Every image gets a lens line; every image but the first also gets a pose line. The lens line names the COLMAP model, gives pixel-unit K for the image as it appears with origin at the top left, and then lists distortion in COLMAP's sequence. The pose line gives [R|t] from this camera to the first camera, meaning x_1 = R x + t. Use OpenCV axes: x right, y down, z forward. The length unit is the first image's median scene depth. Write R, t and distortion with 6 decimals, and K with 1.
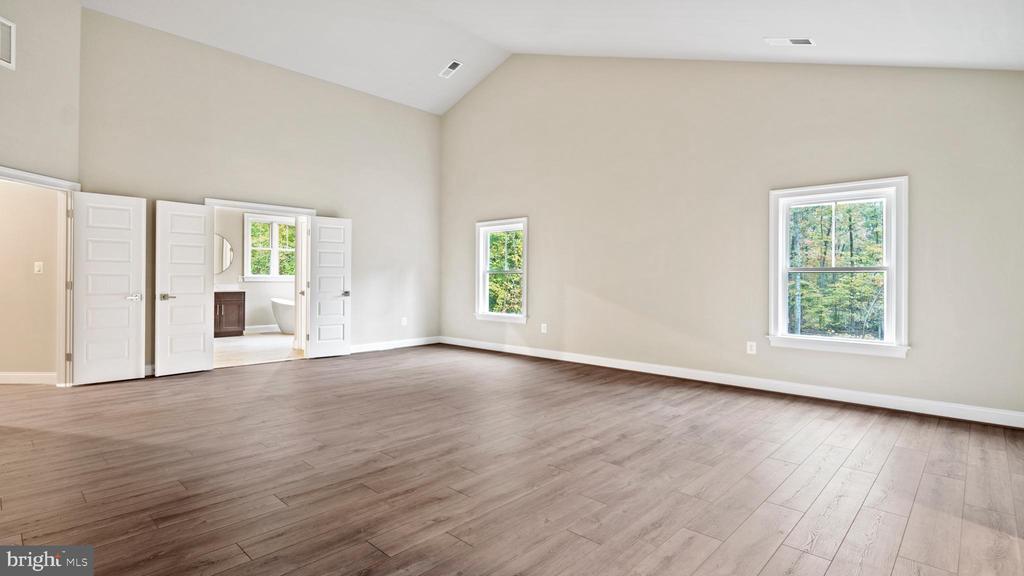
lens RADIAL K [[482.7, 0, 511.8], [0, 482.7, 281.4], [0, 0, 1]] dist [-0.000966, 0.000002]
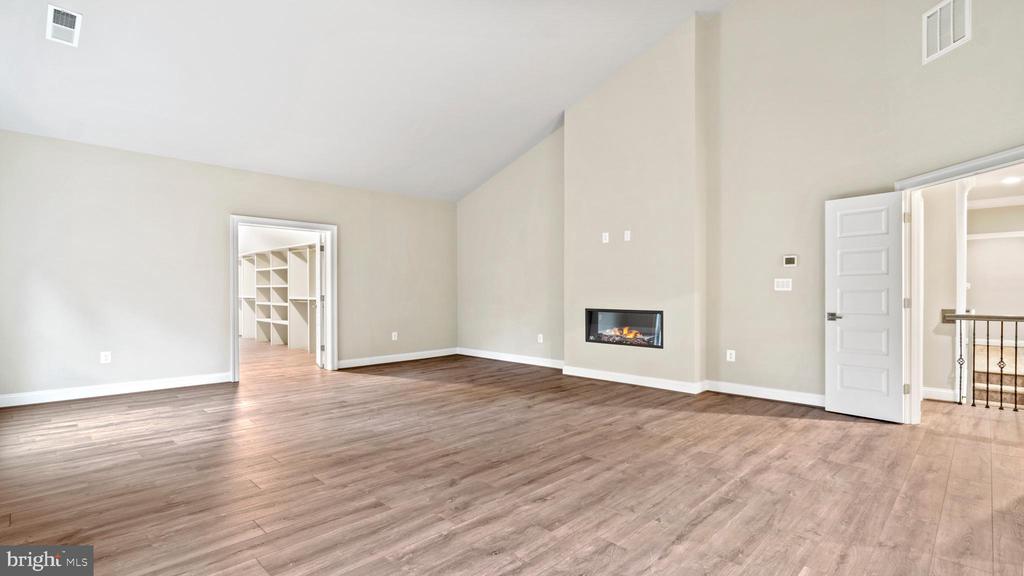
lens RADIAL K [[482.7, 0, 513.5], [0, 482.7, 292.3], [0, 0, 1]] dist [-0.000966, 0.000002]
pose [[-0.999692, 0.005592, 0.024182, -0.337381], [0.005755, 0.999961, 0.006678, -0.013038], [-0.024144, 0.006815, -0.999685, 2.177354]]
